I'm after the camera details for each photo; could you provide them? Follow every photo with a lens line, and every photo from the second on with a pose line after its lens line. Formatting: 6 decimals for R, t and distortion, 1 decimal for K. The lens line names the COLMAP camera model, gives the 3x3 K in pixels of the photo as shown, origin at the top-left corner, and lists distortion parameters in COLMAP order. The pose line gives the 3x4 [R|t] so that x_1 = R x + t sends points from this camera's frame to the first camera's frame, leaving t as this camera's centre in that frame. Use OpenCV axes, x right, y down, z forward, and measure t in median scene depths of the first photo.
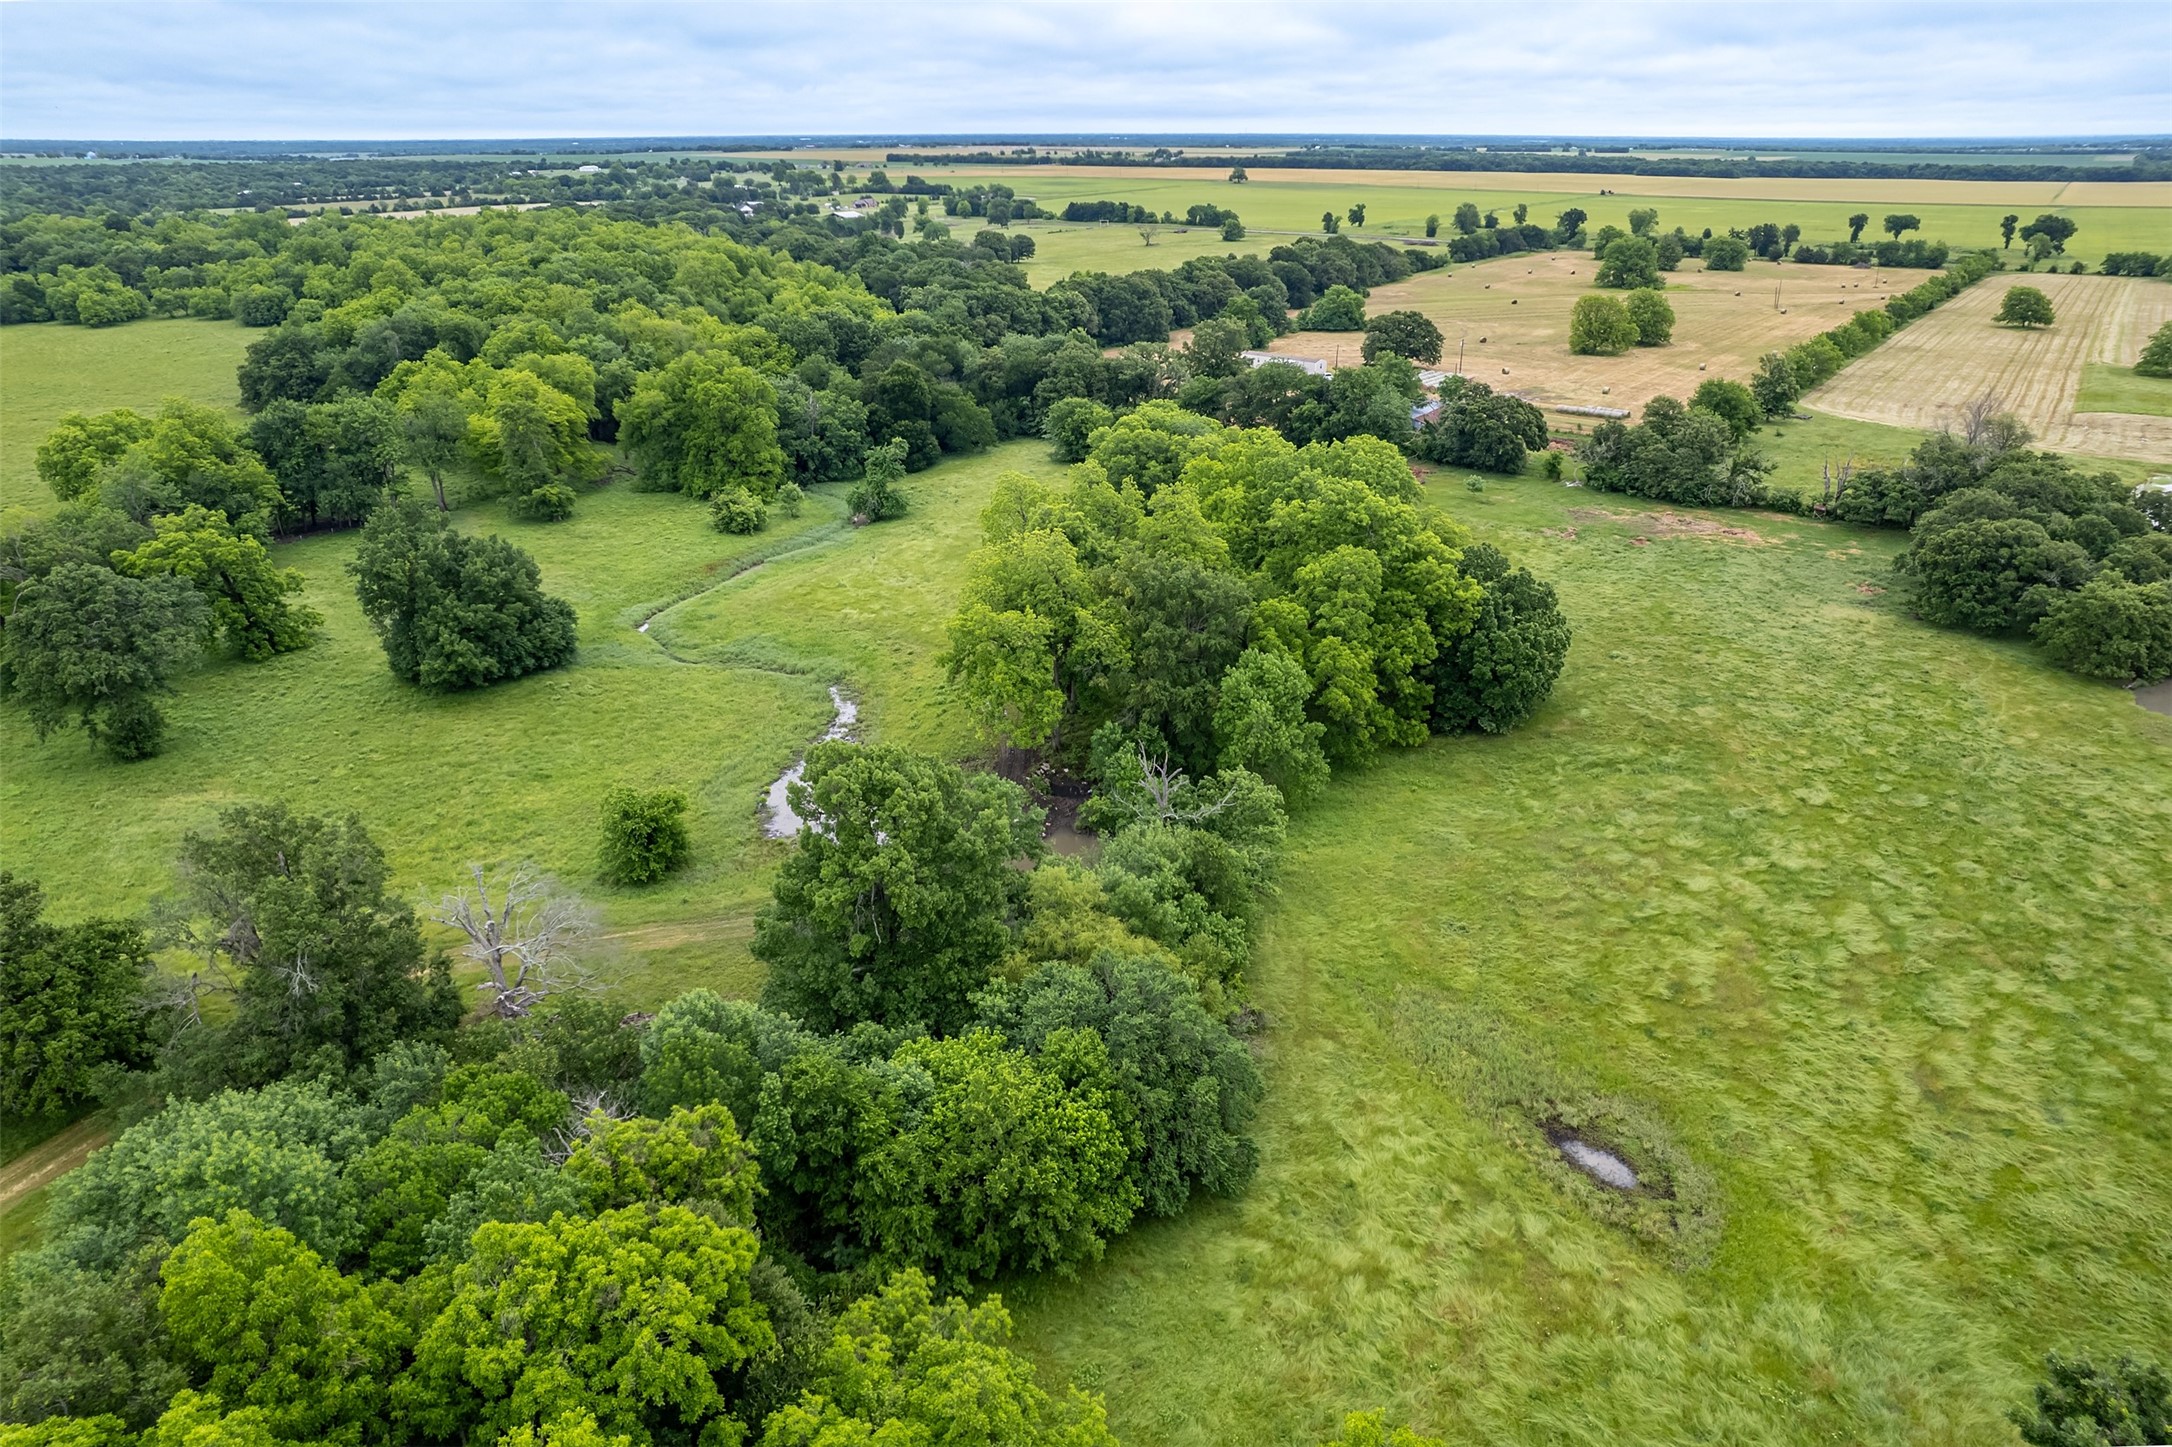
lens RADIAL K [[1444.5, 0, 1100.6], [0, 1444.5, 723.2], [0, 0, 1]] dist [-0.087483, 0.085252]
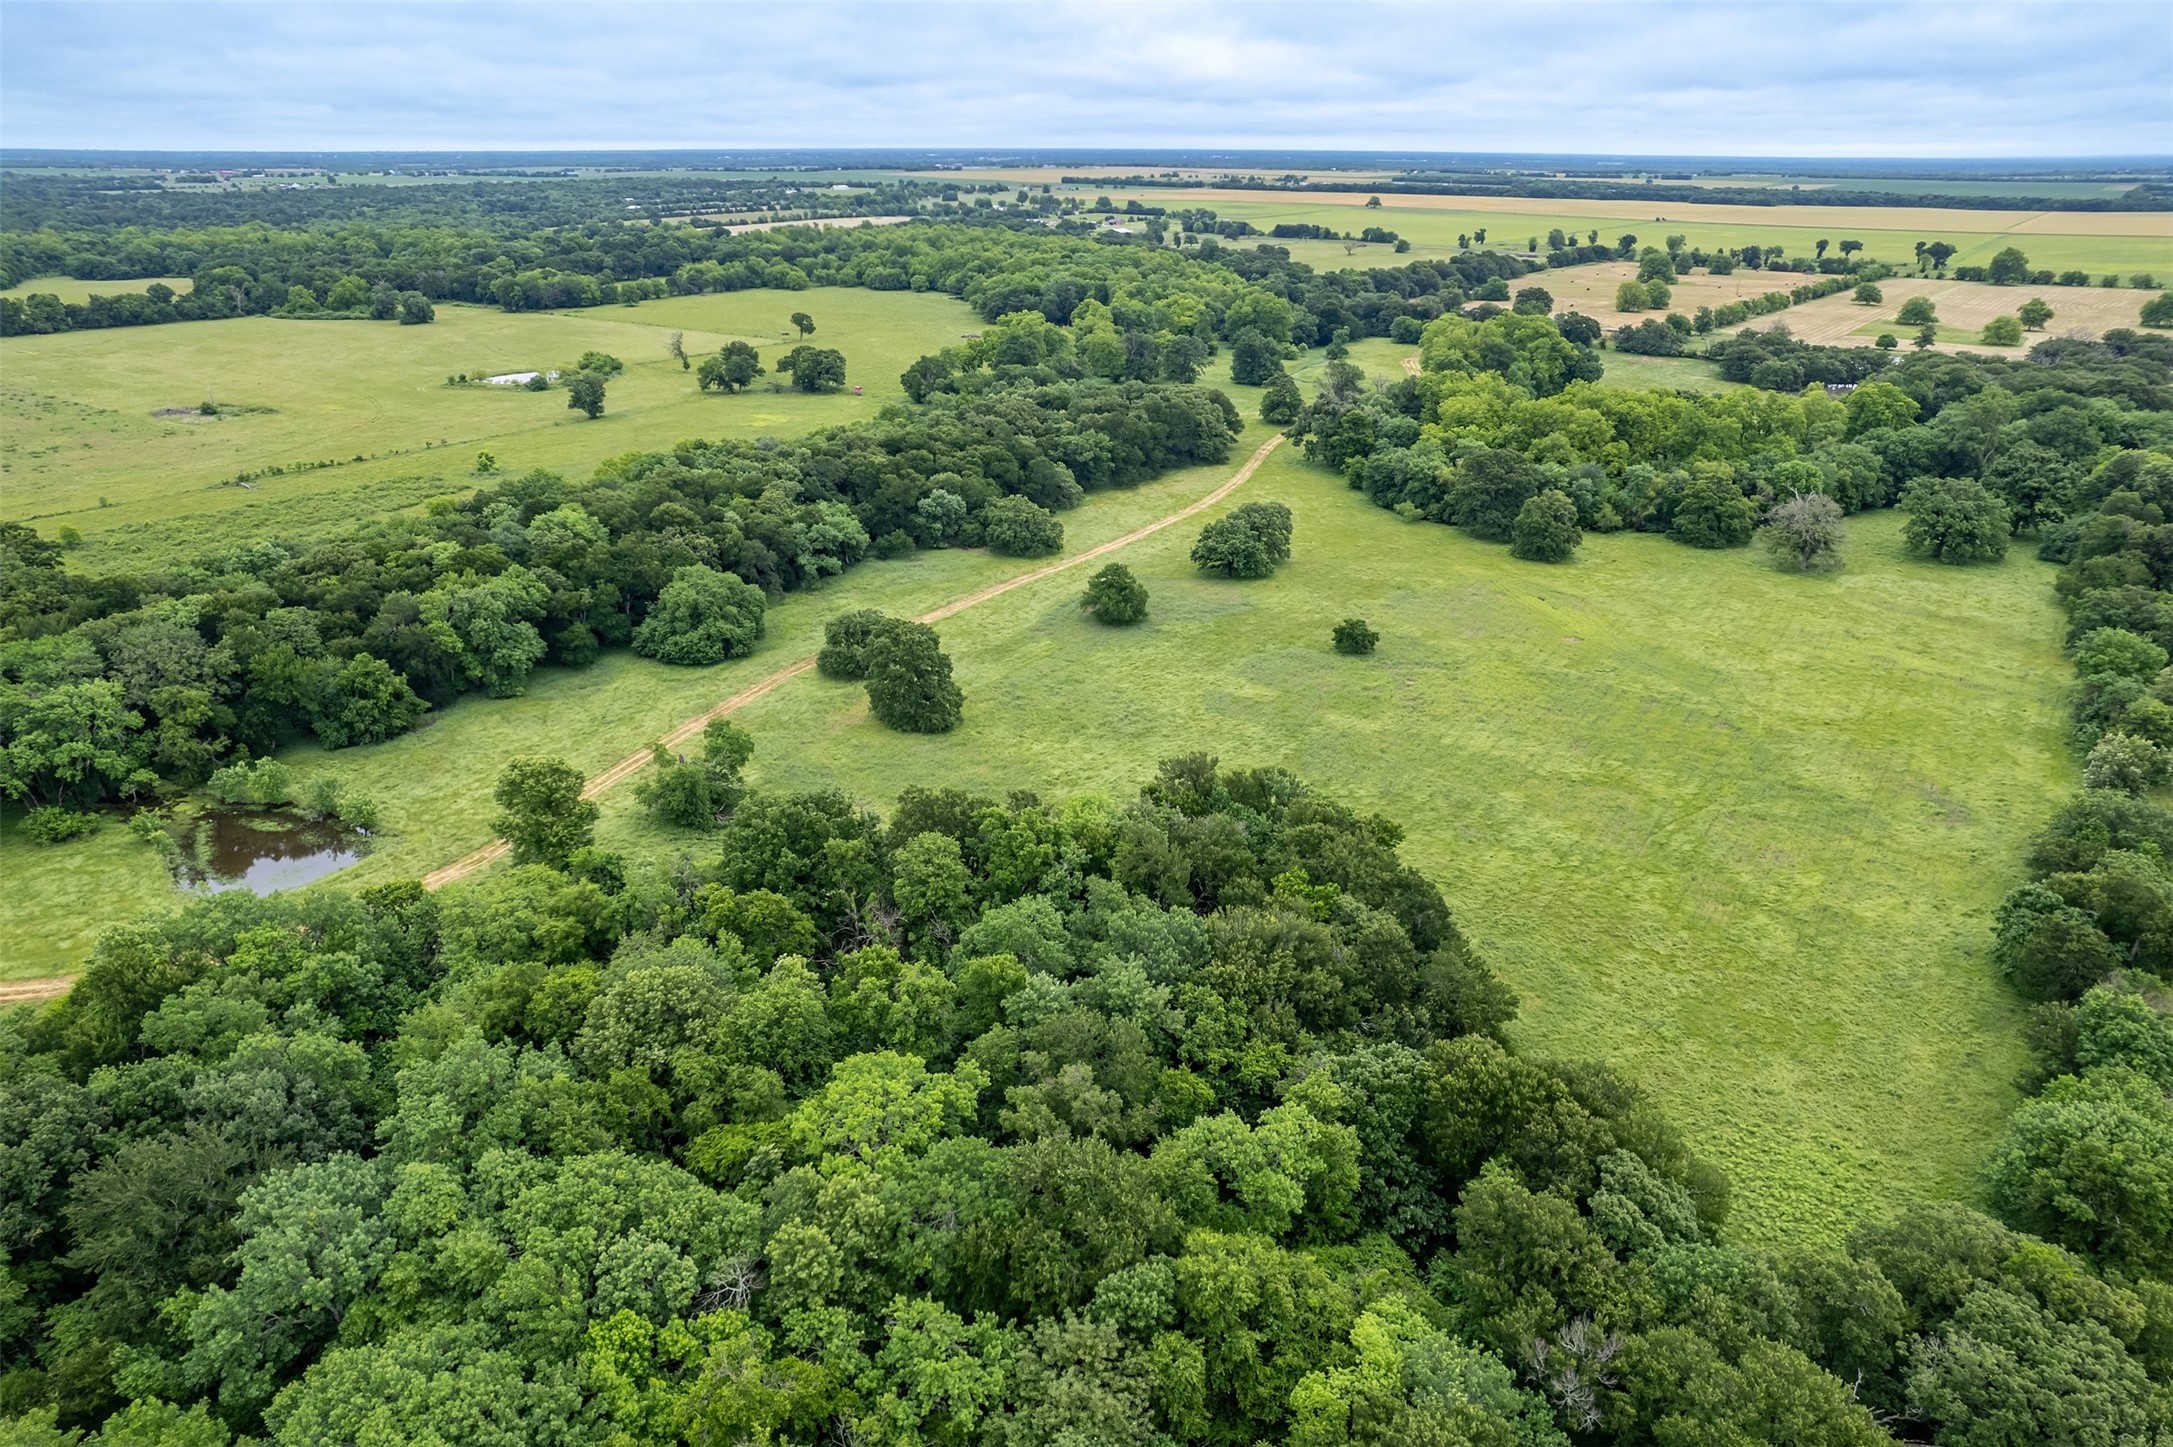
lens RADIAL K [[1382.3, 0, 1093.5], [0, 1382.3, 729.9], [0, 0, 1]] dist [-0.073744, 0.063684]
pose [[0.998086, 0.029384, -0.054422, -0.285398], [-0.028769, 0.999513, 0.012052, 0.331195], [0.054750, -0.010464, 0.998445, -0.970876]]
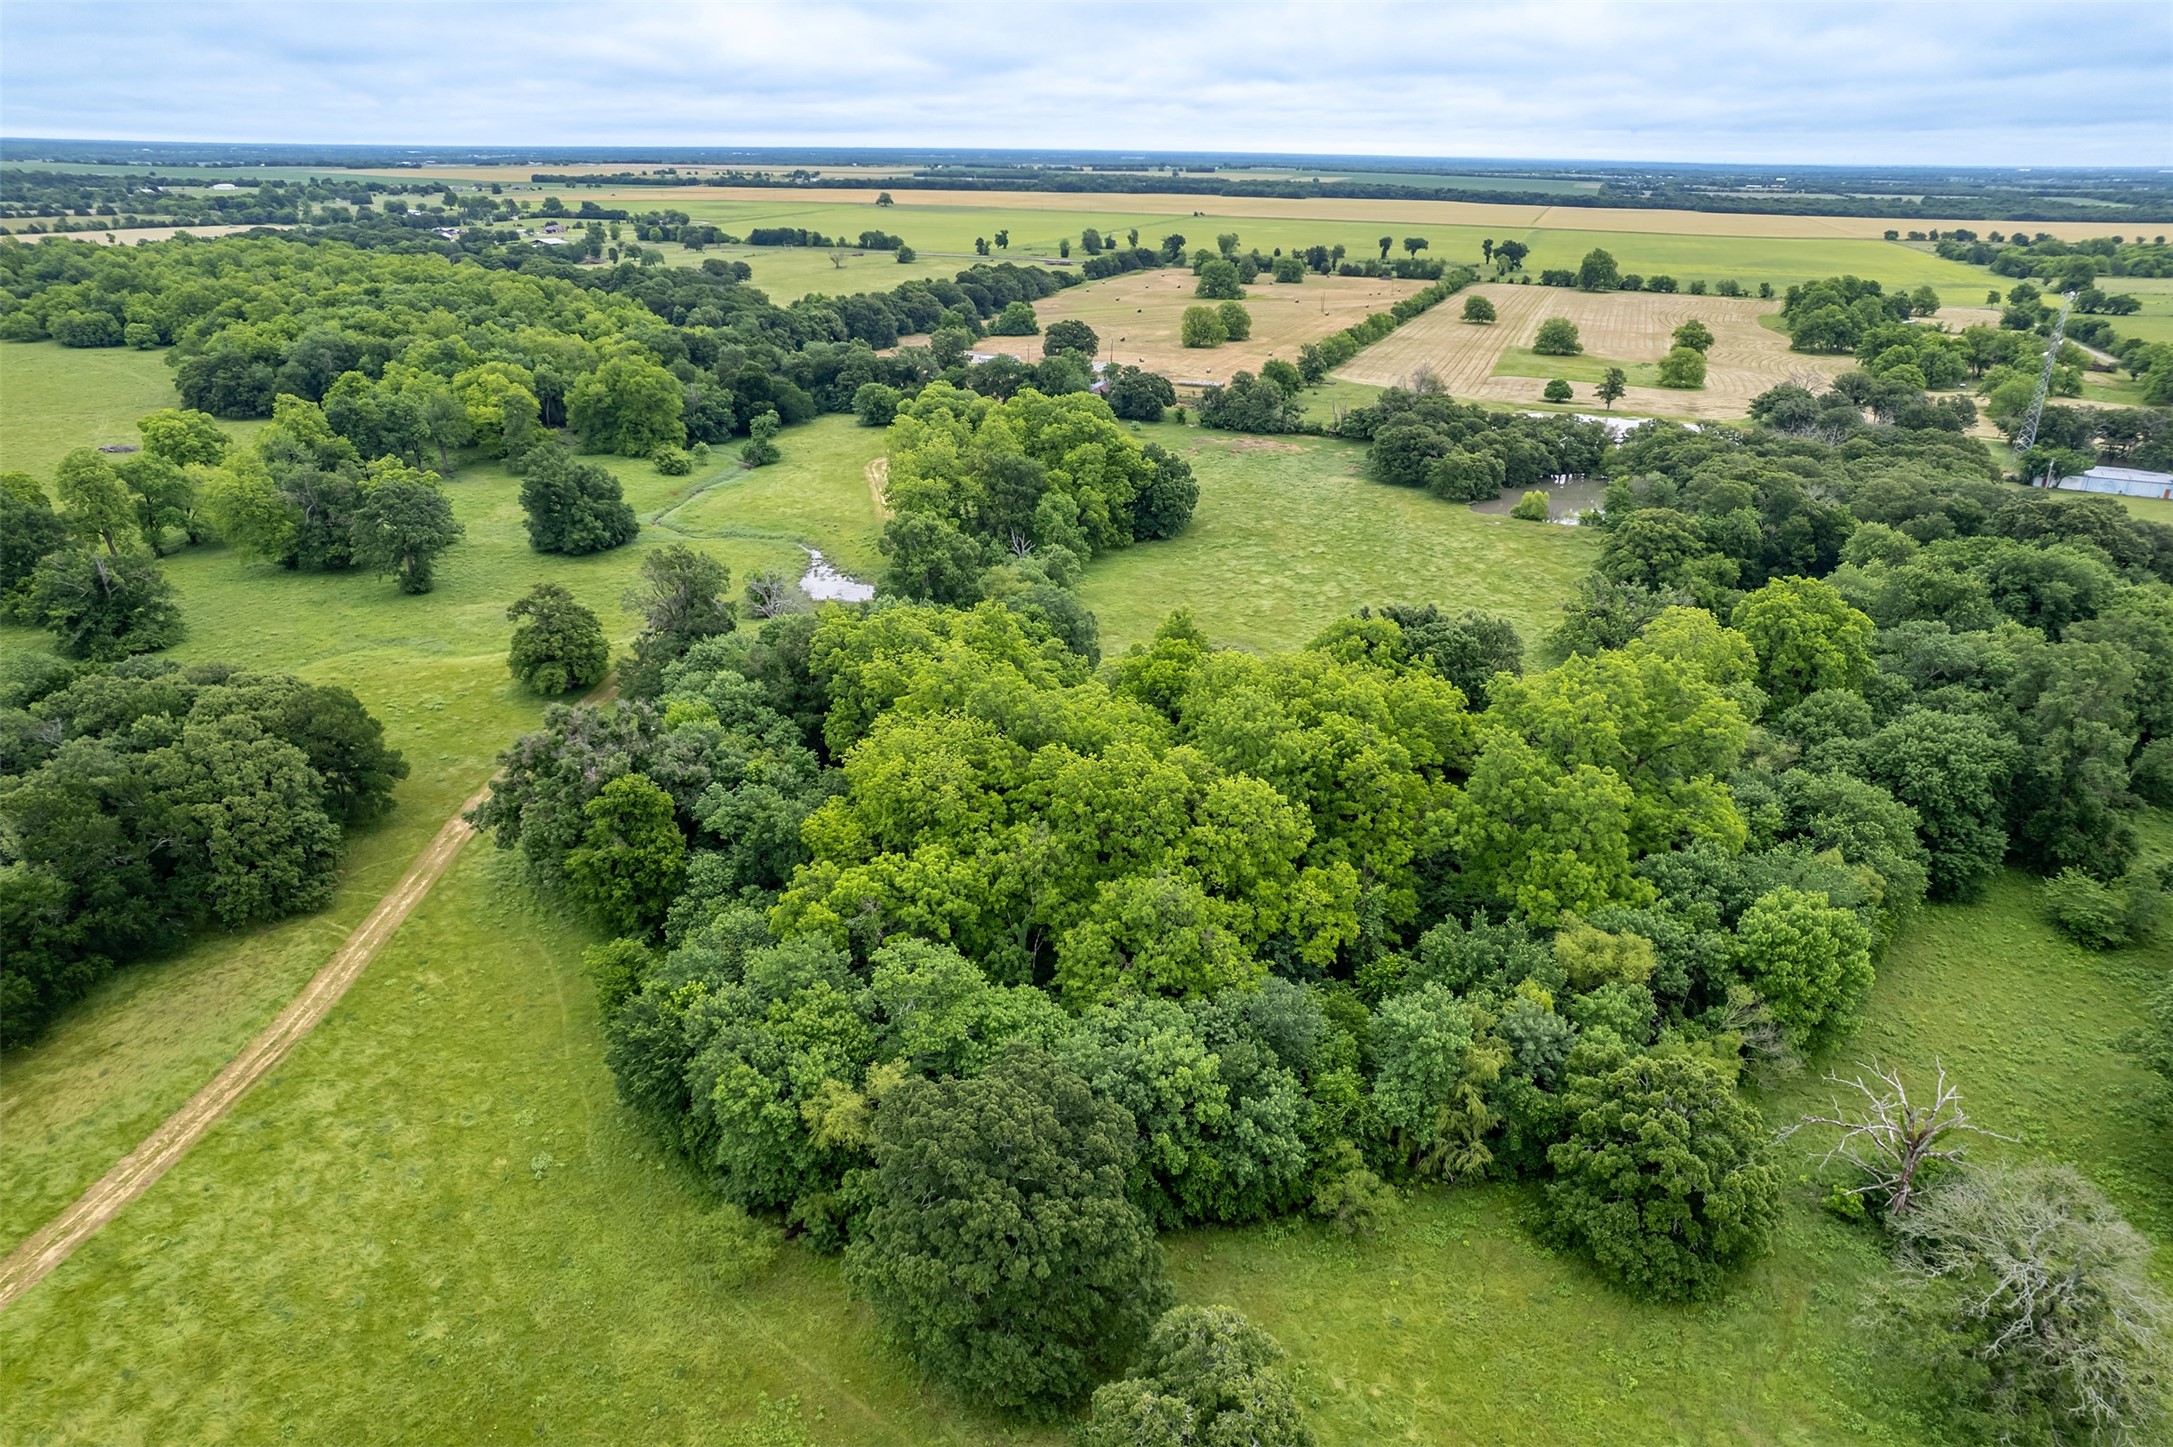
lens RADIAL K [[1382.3, 0, 1093.5], [0, 1382.3, 729.9], [0, 0, 1]] dist [-0.073744, 0.063684]
pose [[0.968665, -0.083053, 0.234074, -0.116448], [0.080333, 0.996544, 0.021147, 0.090370], [-0.235021, -0.001680, 0.971989, -0.331262]]
